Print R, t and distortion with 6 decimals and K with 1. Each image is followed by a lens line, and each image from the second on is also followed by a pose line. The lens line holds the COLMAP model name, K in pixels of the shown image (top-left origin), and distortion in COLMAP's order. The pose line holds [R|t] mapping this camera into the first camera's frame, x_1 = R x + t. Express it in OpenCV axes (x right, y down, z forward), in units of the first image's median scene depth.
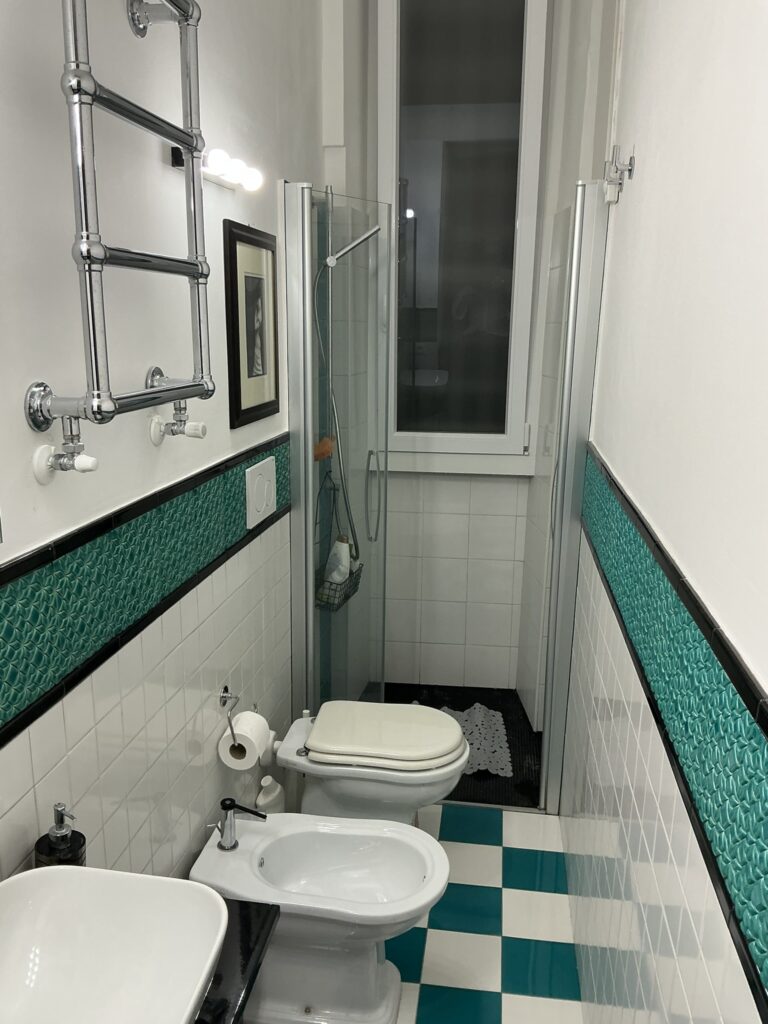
lens RADIAL K [[841.3, 0, 384.0], [0, 841.3, 512.0], [0, 0, 1]] dist [0.123634, -0.235523]
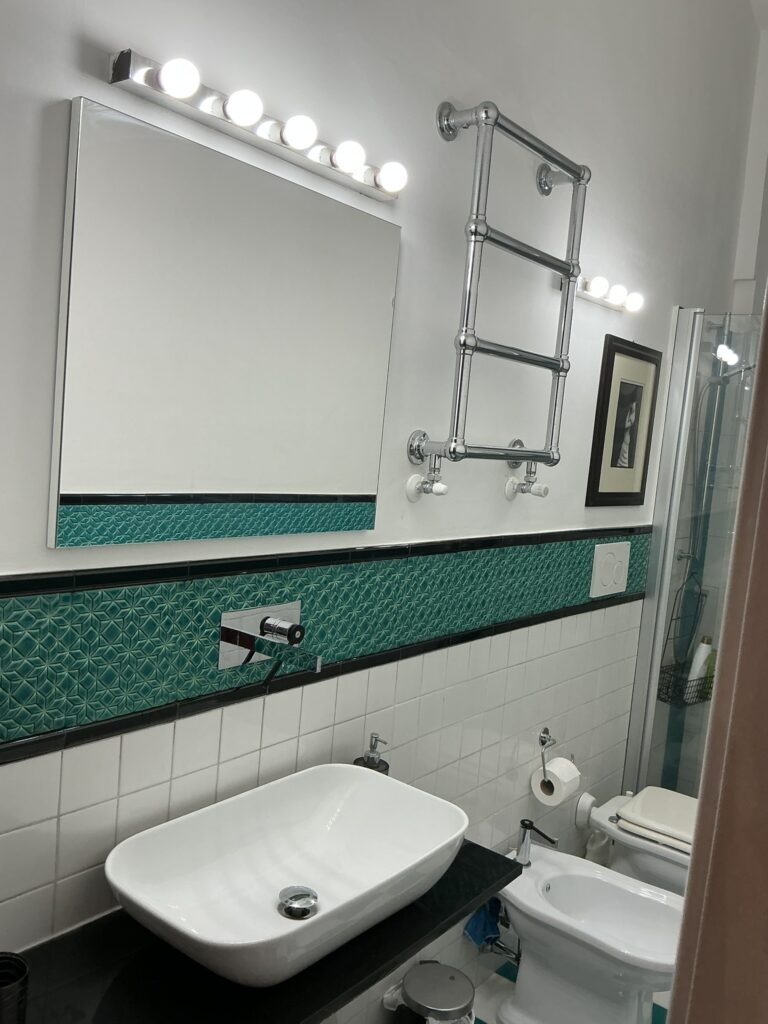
lens RADIAL K [[841.3, 0, 384.0], [0, 841.3, 512.0], [0, 0, 1]] dist [0.123634, -0.235523]
pose [[0.865642, 0.108509, -0.488763, 0.189021], [-0.184938, 0.976490, -0.110752, 0.114194], [0.465255, 0.186263, 0.865358, -0.172569]]
